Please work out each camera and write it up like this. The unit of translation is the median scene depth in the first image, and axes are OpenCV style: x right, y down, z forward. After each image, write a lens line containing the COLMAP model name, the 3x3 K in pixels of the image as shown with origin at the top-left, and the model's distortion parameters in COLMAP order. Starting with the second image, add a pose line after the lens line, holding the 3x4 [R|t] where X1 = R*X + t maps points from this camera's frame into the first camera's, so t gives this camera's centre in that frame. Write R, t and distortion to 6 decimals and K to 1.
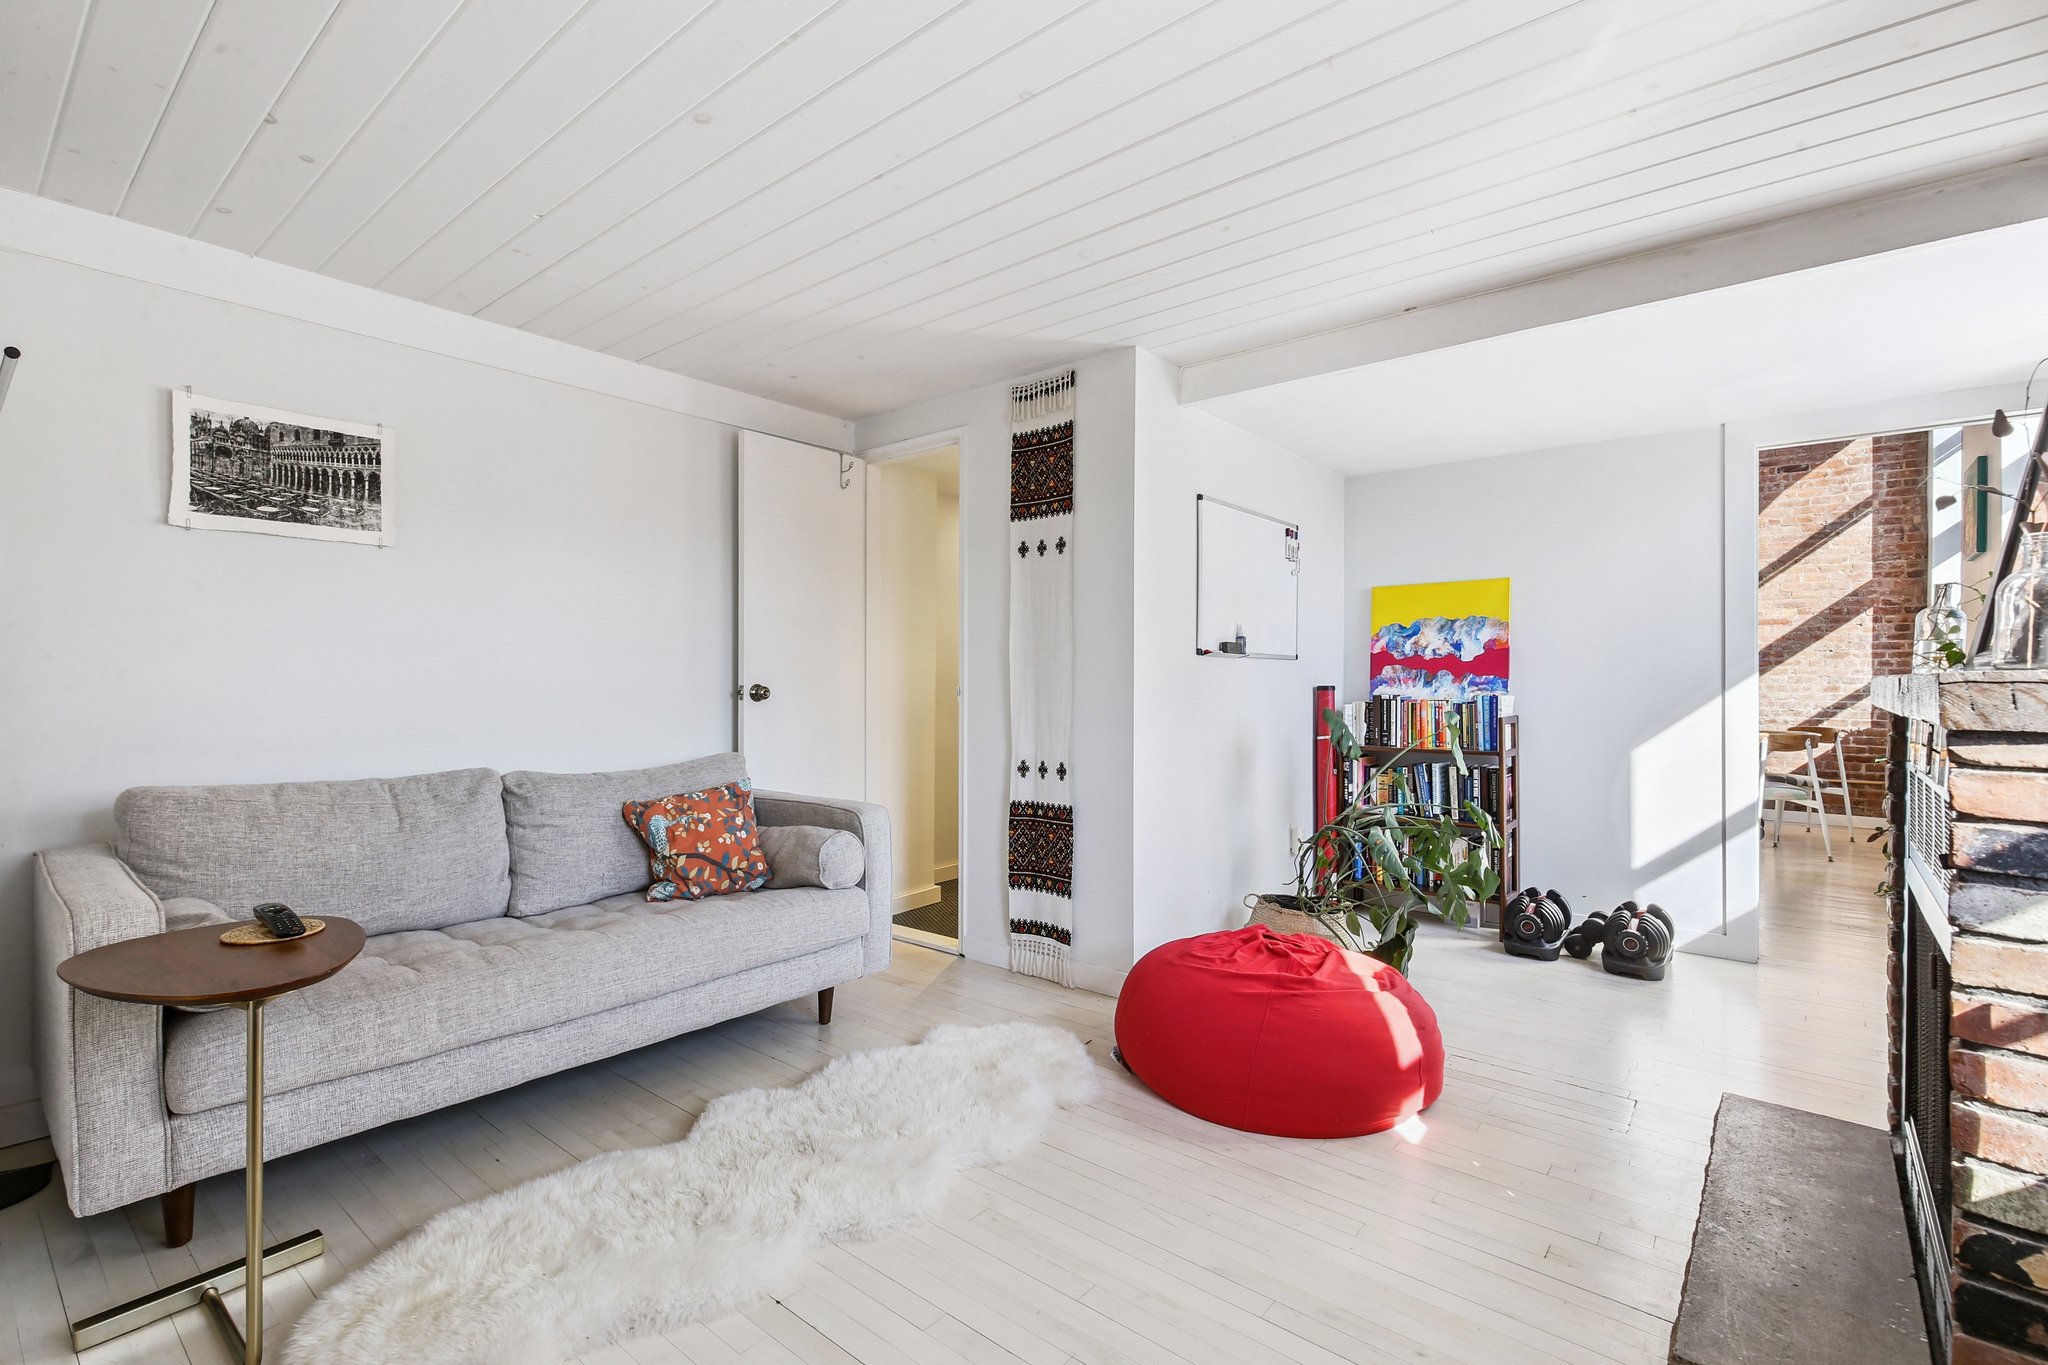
lens RADIAL K [[940.4, 0, 1021.9], [0, 940.4, 672.3], [0, 0, 1]] dist [0.003271, 0.000121]
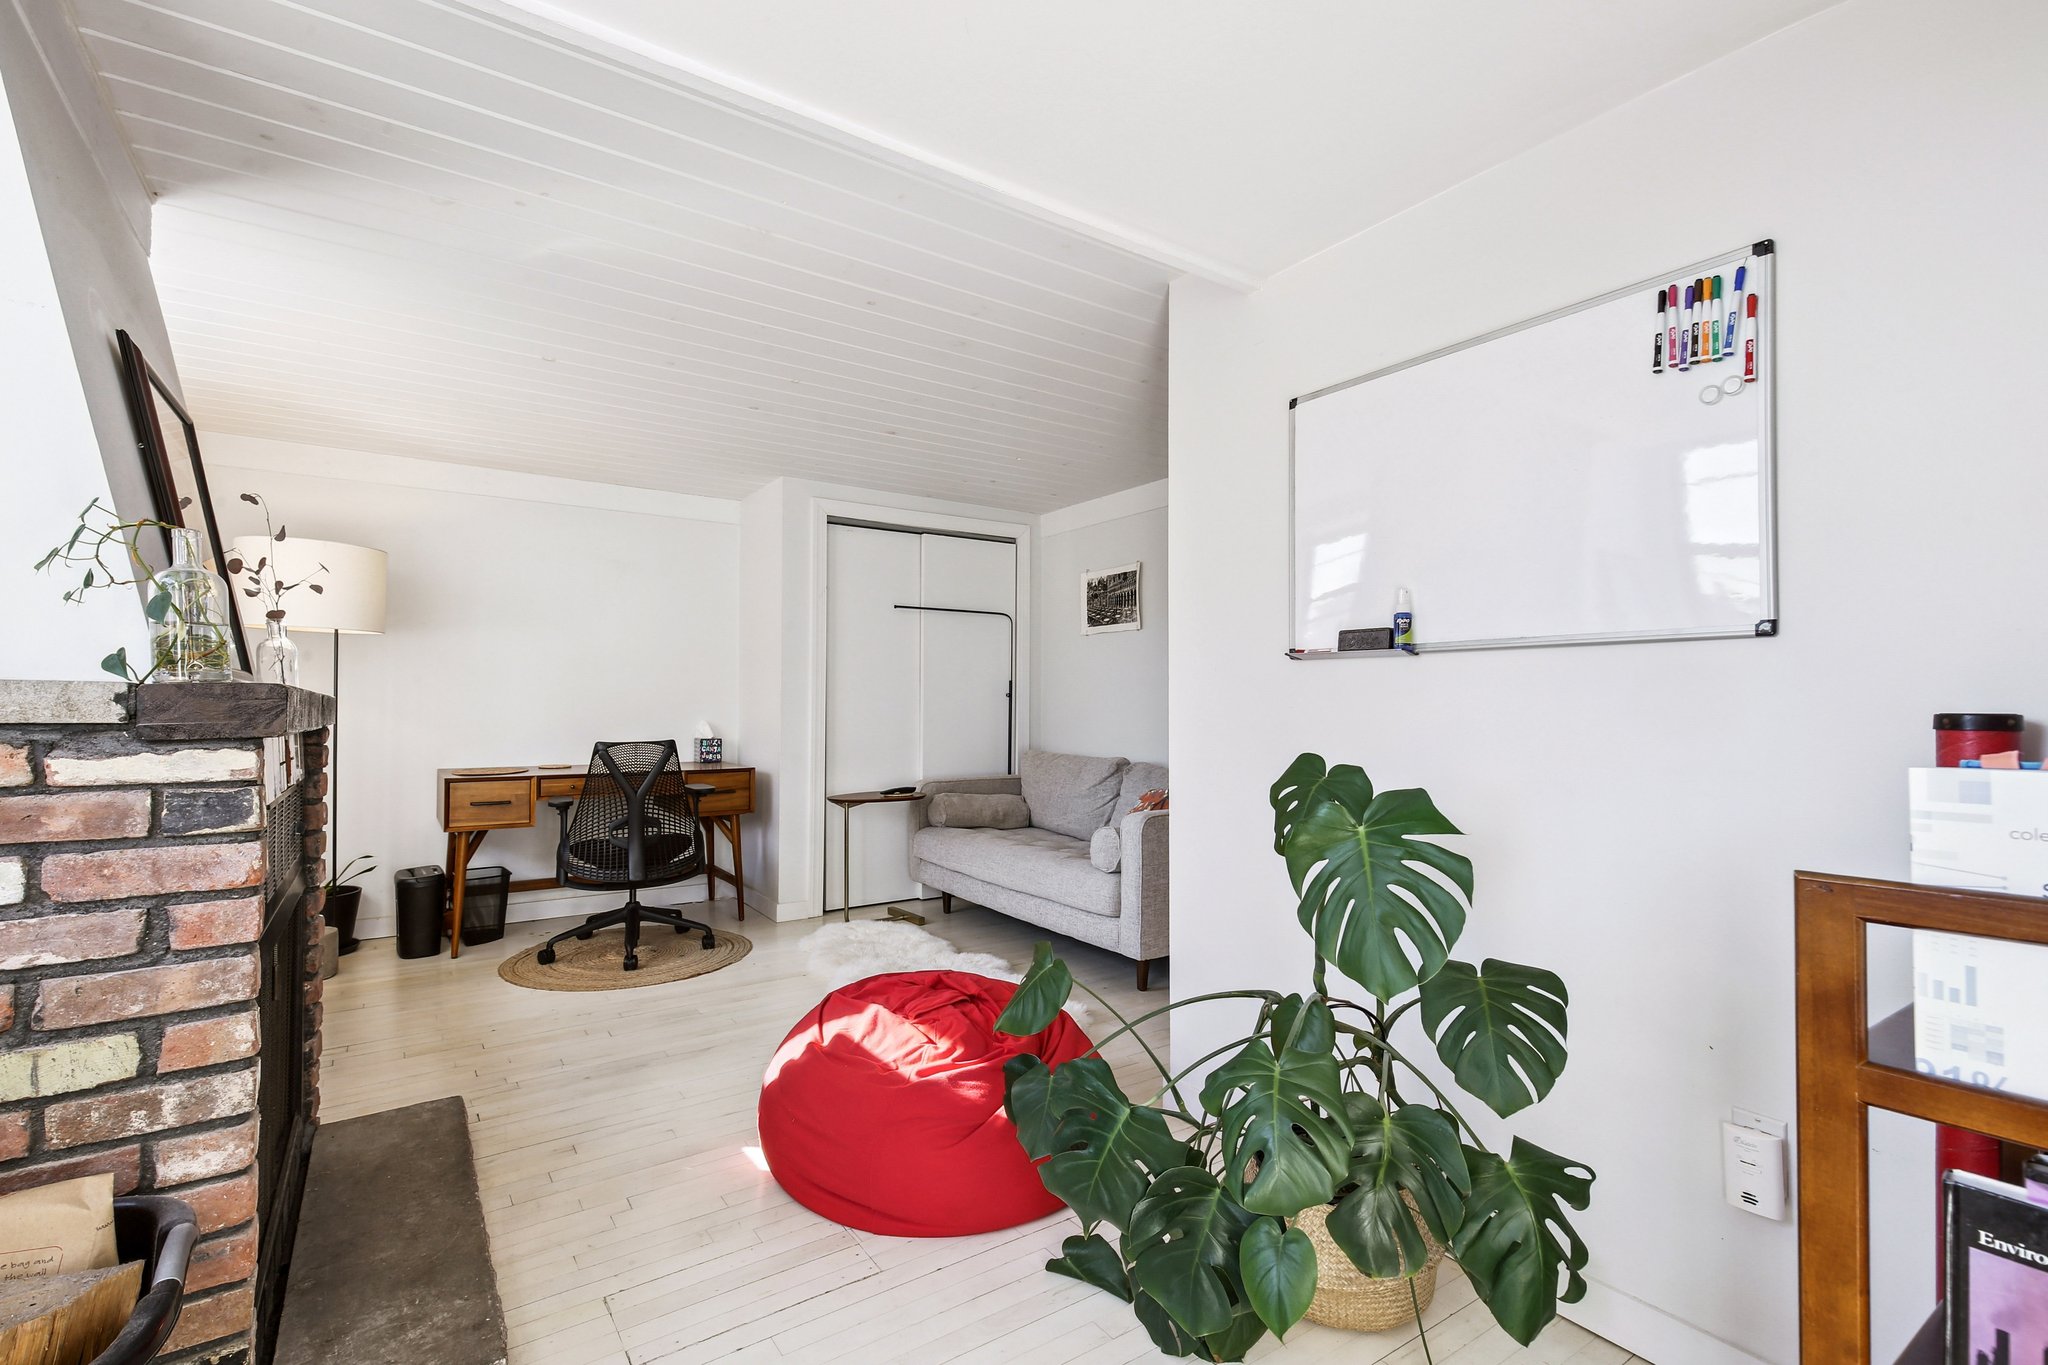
lens RADIAL K [[940.4, 0, 1027.4], [0, 940.4, 697.2], [0, 0, 1]] dist [0.003271, 0.000121]
pose [[-0.290983, -0.015608, -0.956601, 1.092214], [-0.003838, 0.999878, -0.015147, 0.021026], [0.956720, -0.000736, -0.291008, 1.339090]]
